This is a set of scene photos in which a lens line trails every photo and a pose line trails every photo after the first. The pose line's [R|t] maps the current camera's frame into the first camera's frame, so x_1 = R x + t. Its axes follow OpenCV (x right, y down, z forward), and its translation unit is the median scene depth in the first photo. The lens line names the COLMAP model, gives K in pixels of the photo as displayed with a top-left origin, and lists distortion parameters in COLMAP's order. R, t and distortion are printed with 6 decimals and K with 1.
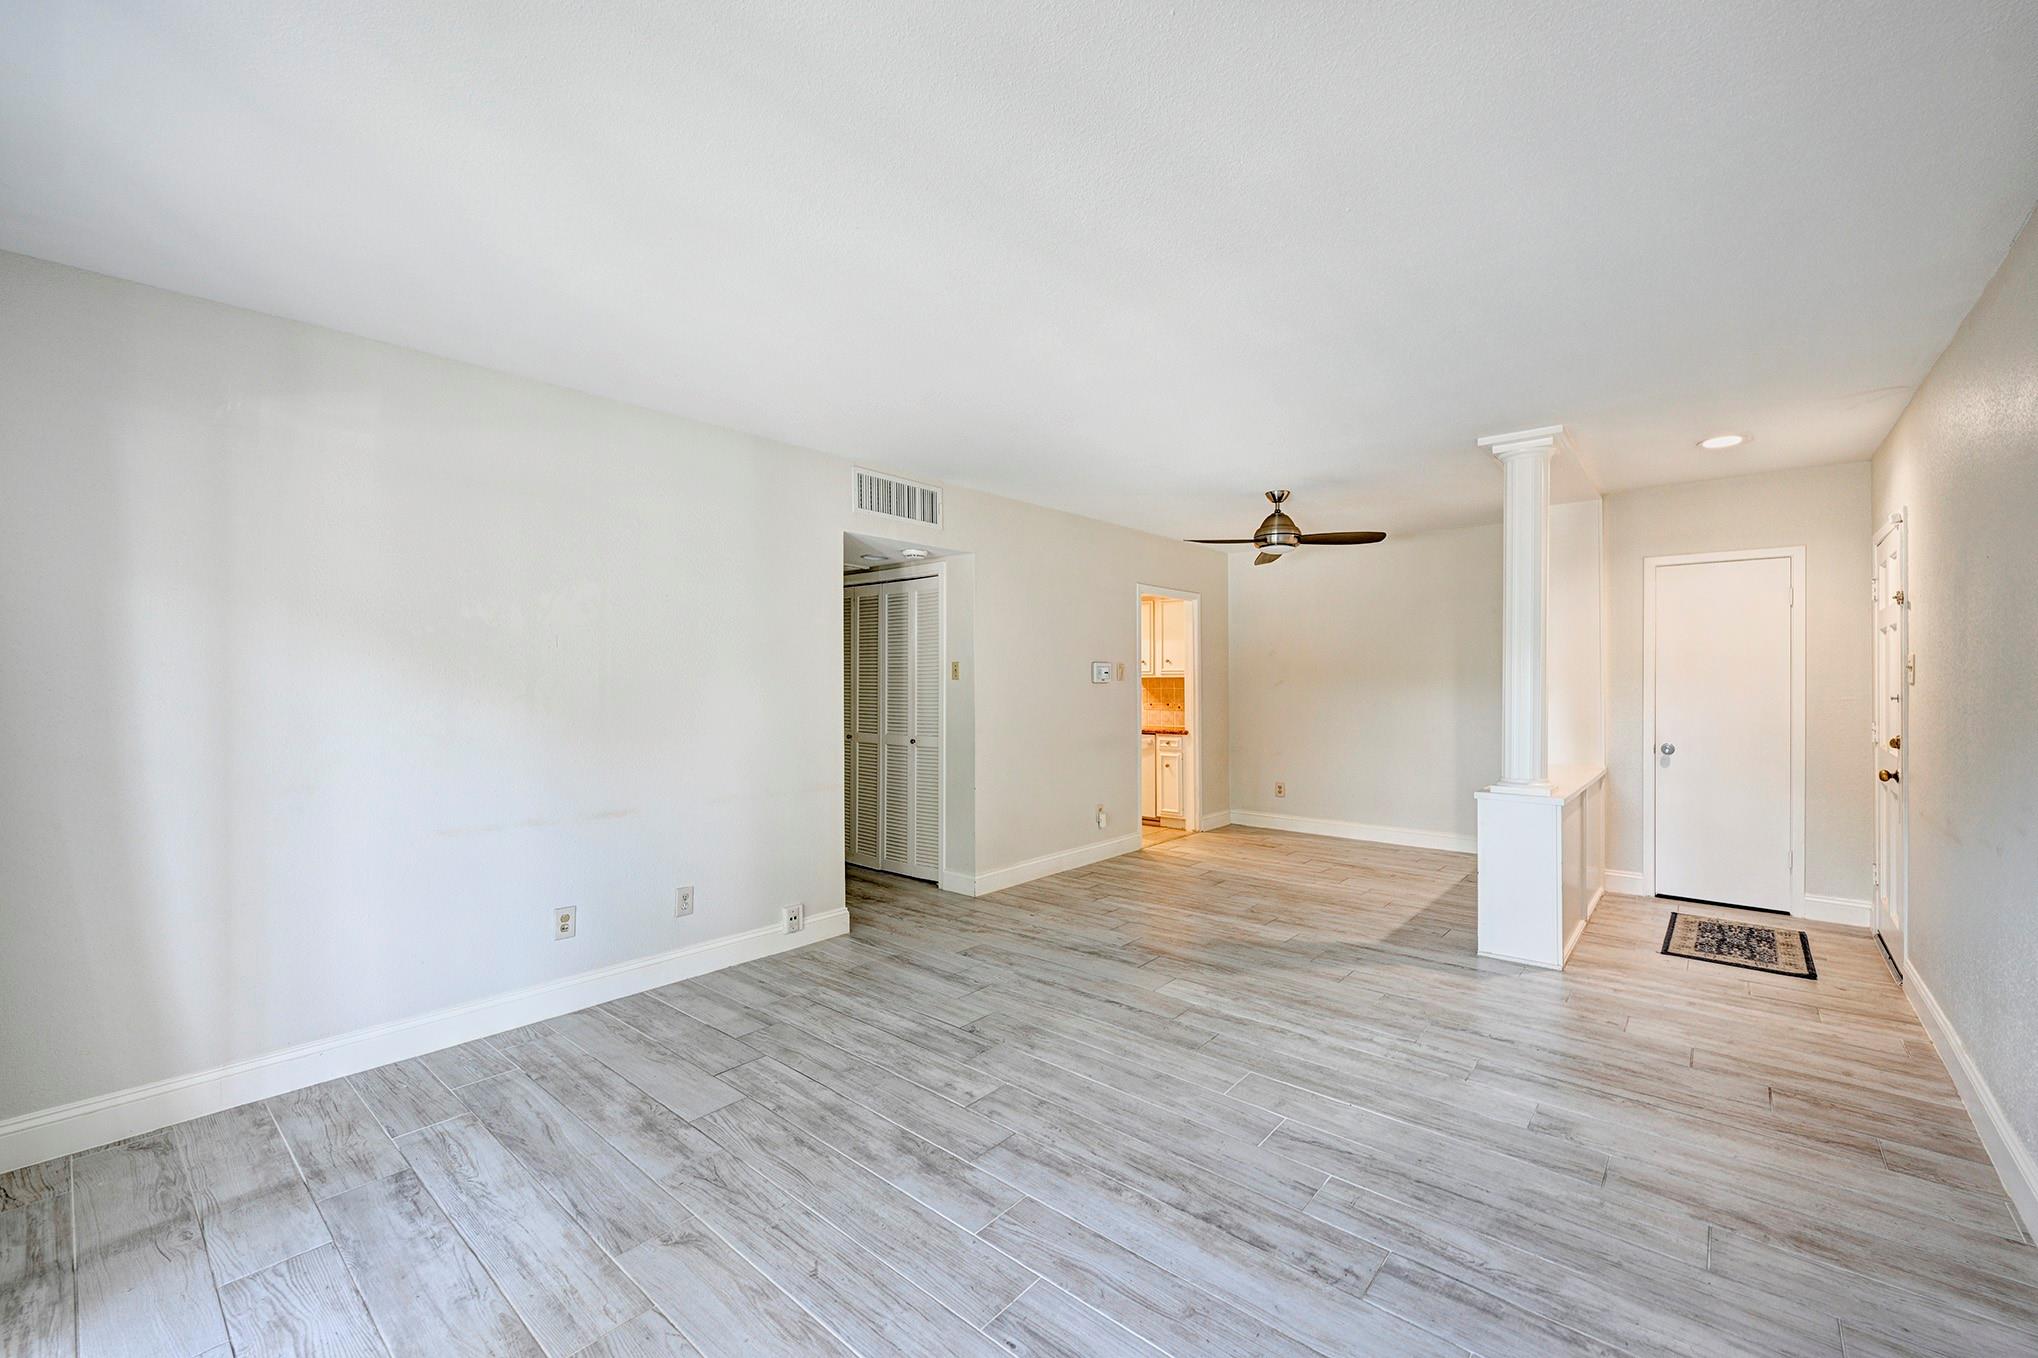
lens RADIAL K [[834.8, 0, 1007.8], [0, 834.8, 679.3], [0, 0, 1]] dist [-0.001958, 0.000023]
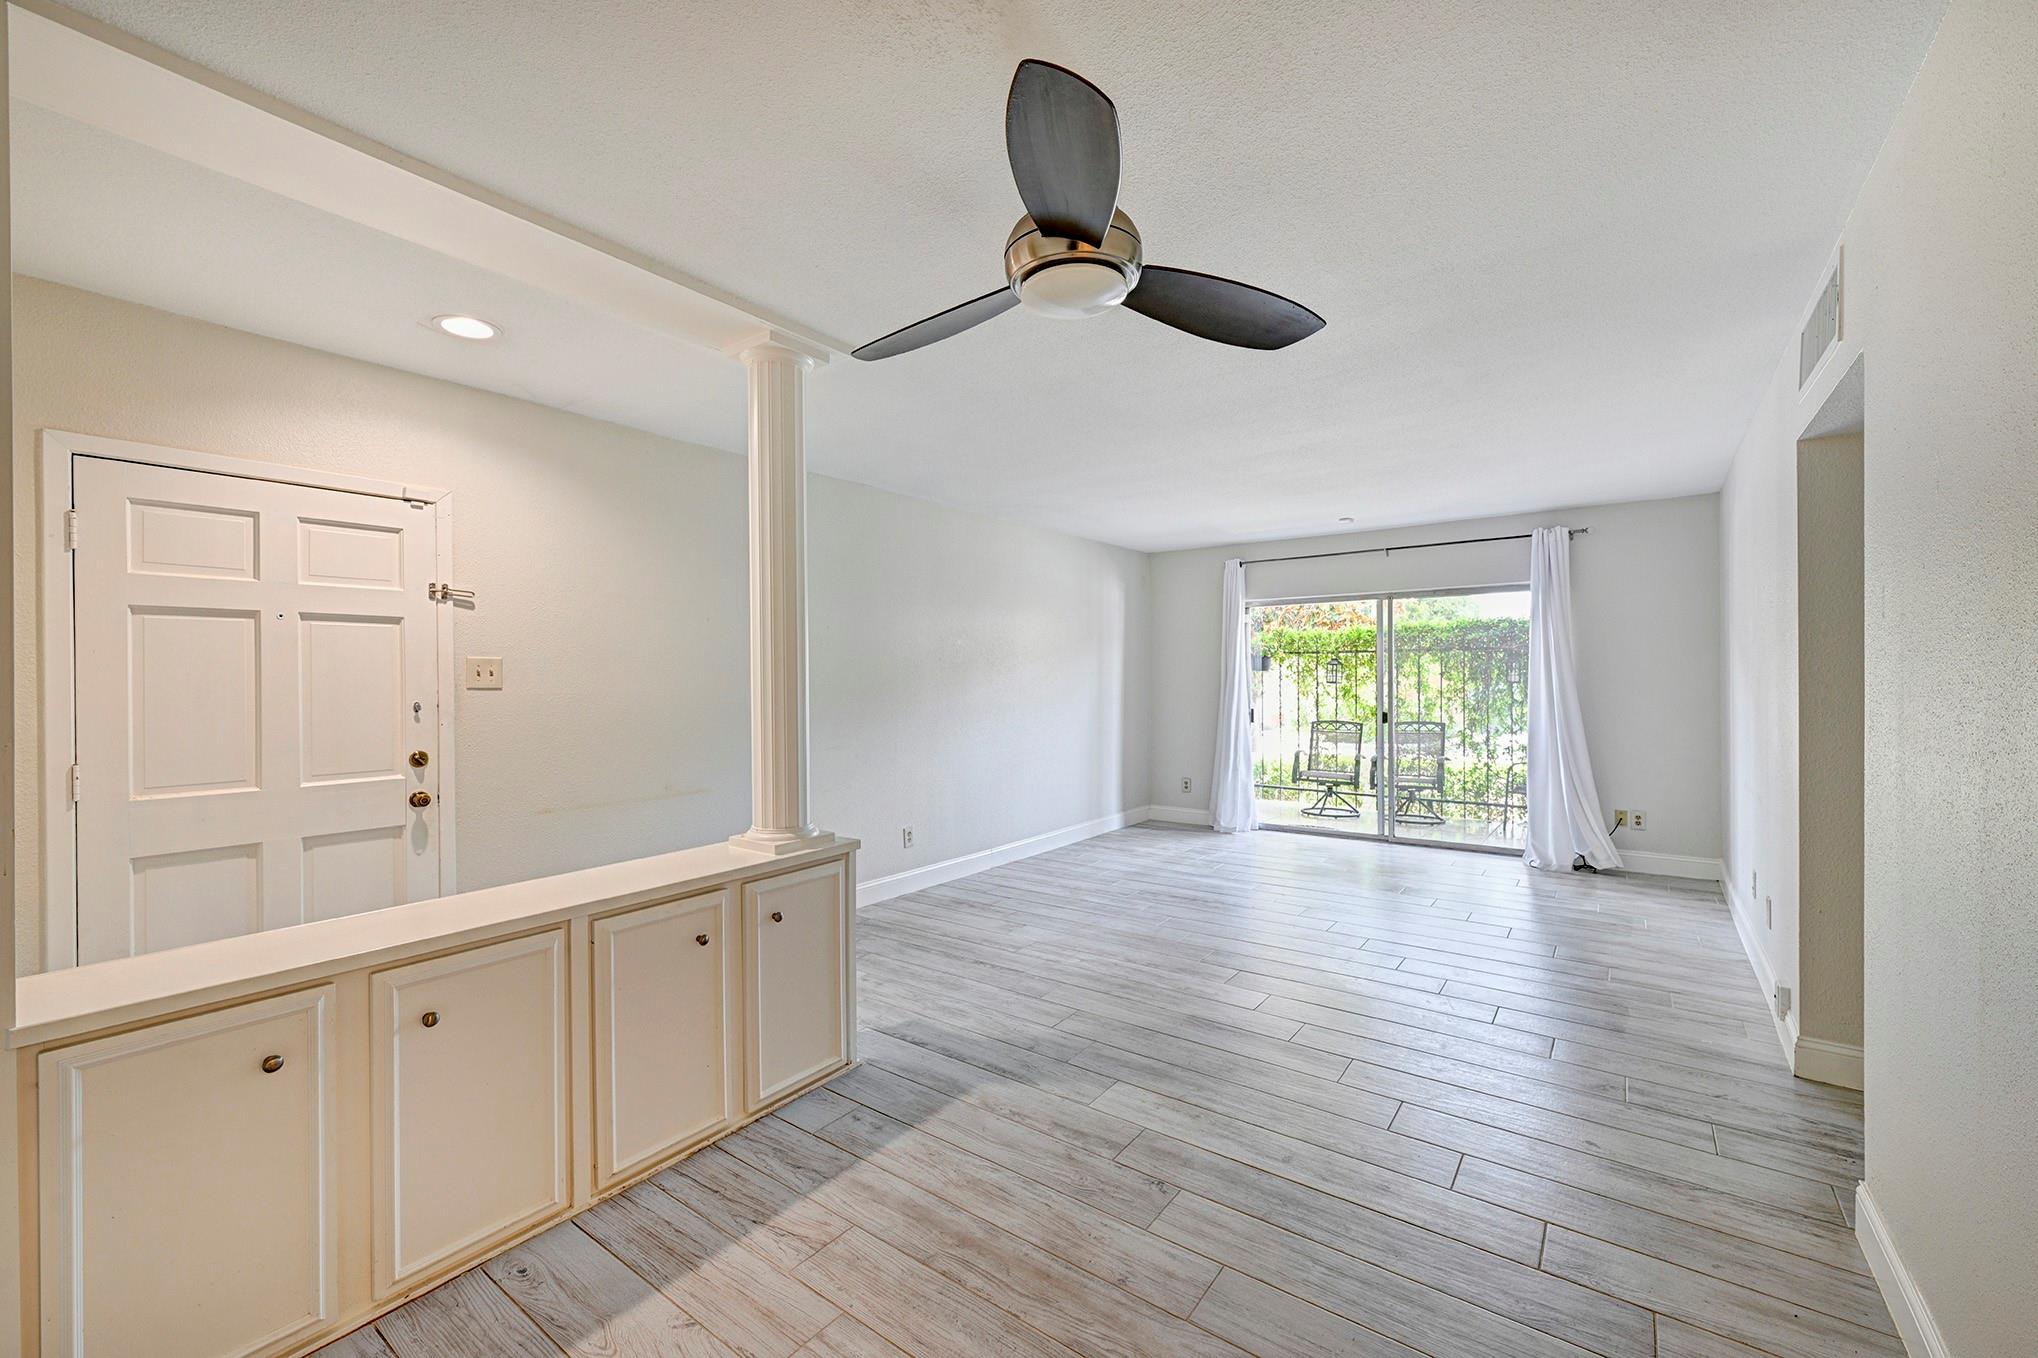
lens RADIAL K [[864.6, 0, 1019.0], [0, 864.6, 679.0], [0, 0, 1]] dist [-0.000862, 0.000016]
pose [[-0.995704, 0.011354, -0.091898, 0.588876], [0.010914, 0.999926, 0.005287, -0.005015], [0.091951, 0.004261, -0.995754, 2.093566]]
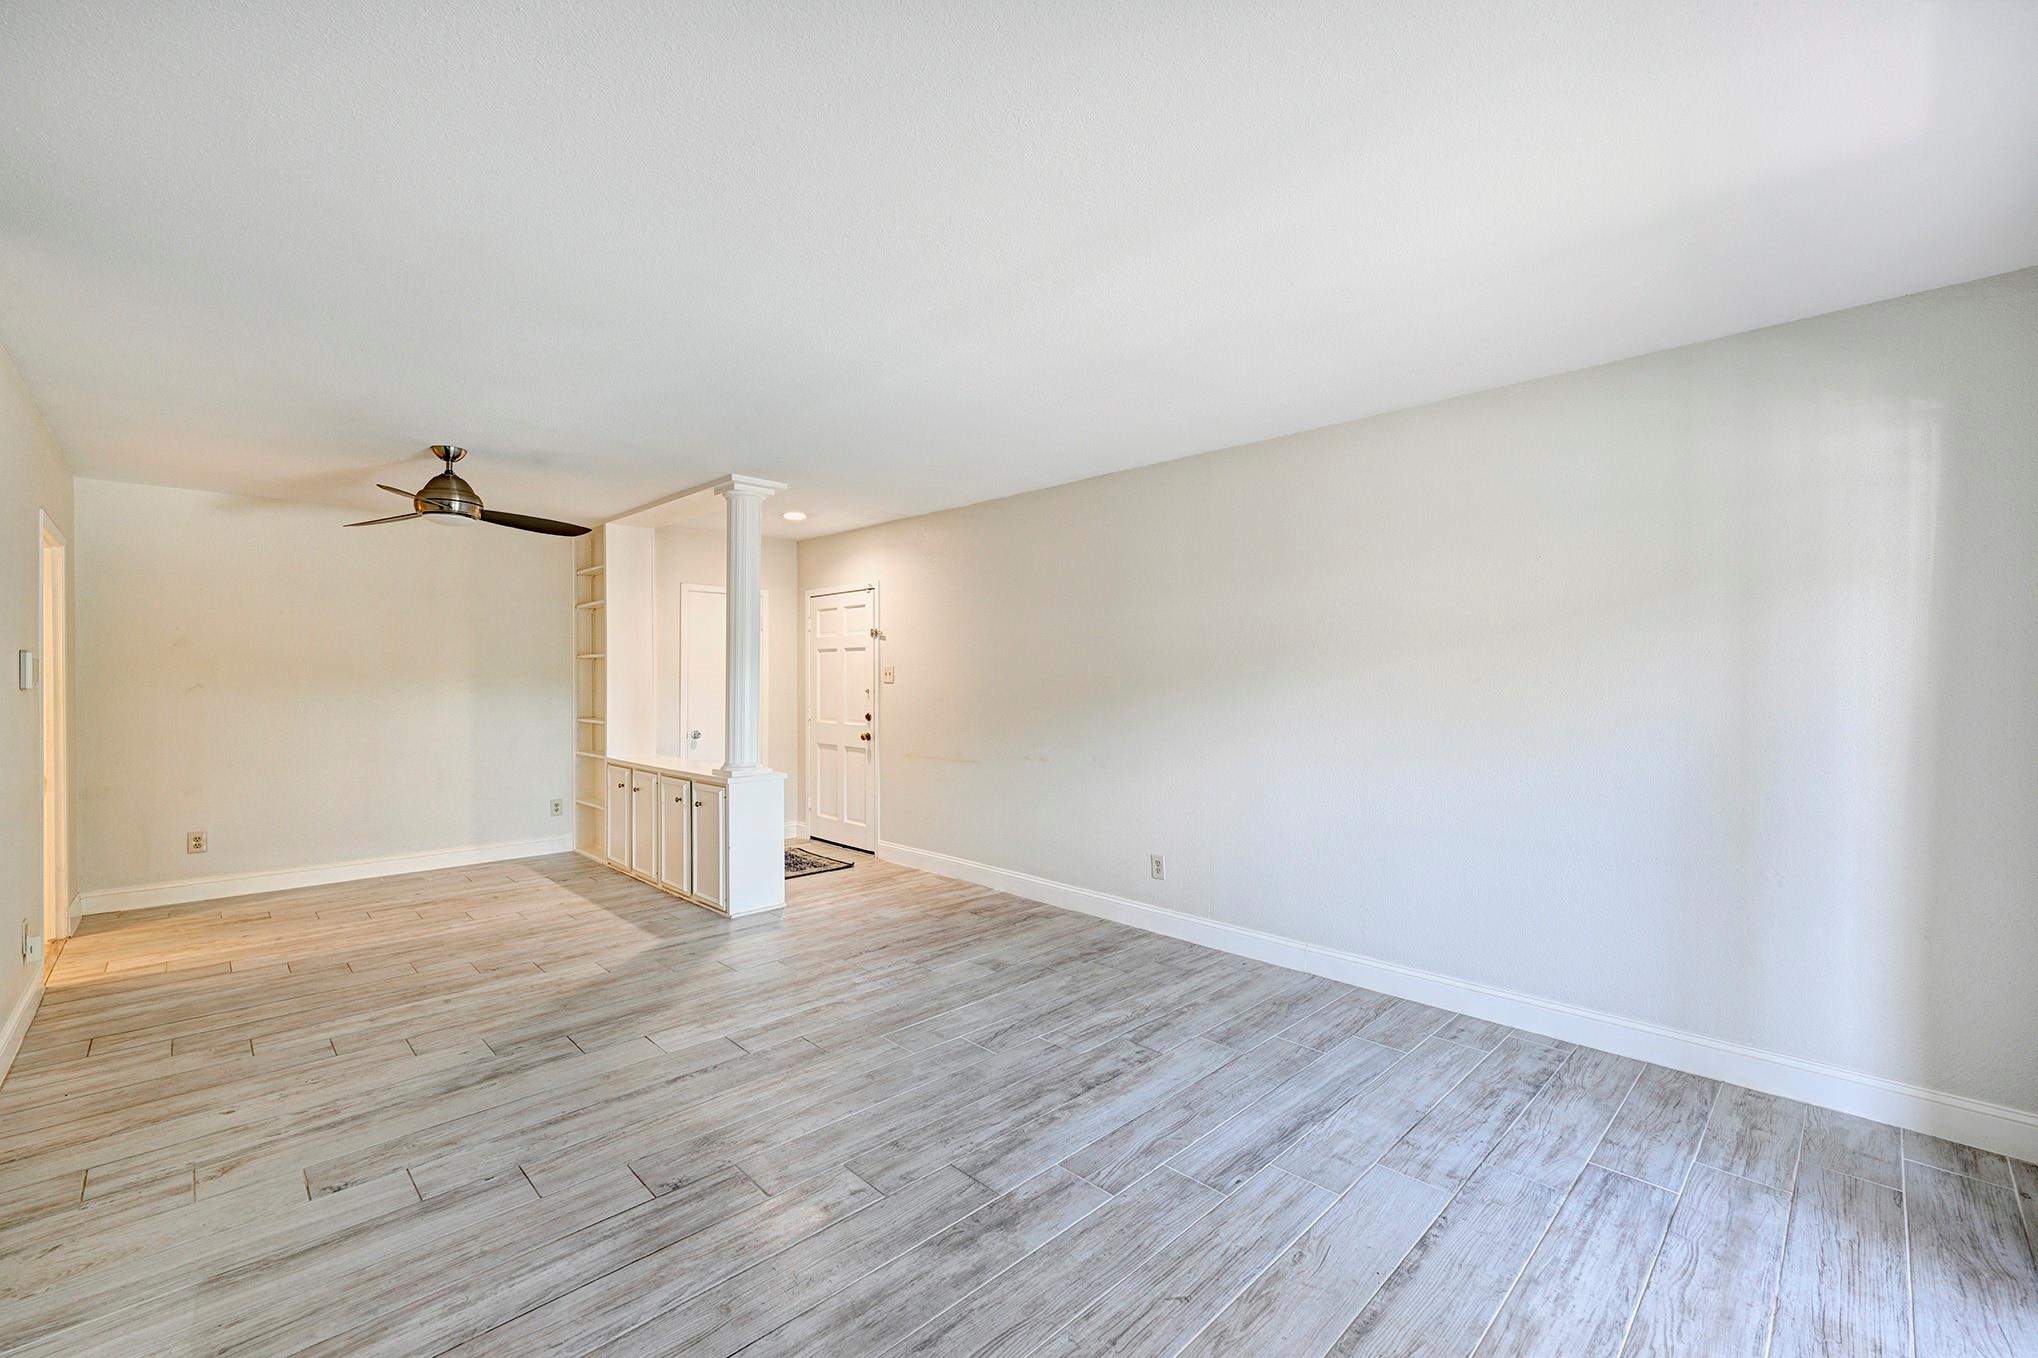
lens RADIAL K [[834.8, 0, 1007.8], [0, 834.8, 679.3], [0, 0, 1]] dist [-0.001958, 0.000023]
pose [[0.081983, -0.001500, 0.996633, -0.670764], [0.001366, 0.999998, 0.001392, -0.004280], [-0.996633, 0.001247, 0.081984, 0.622052]]
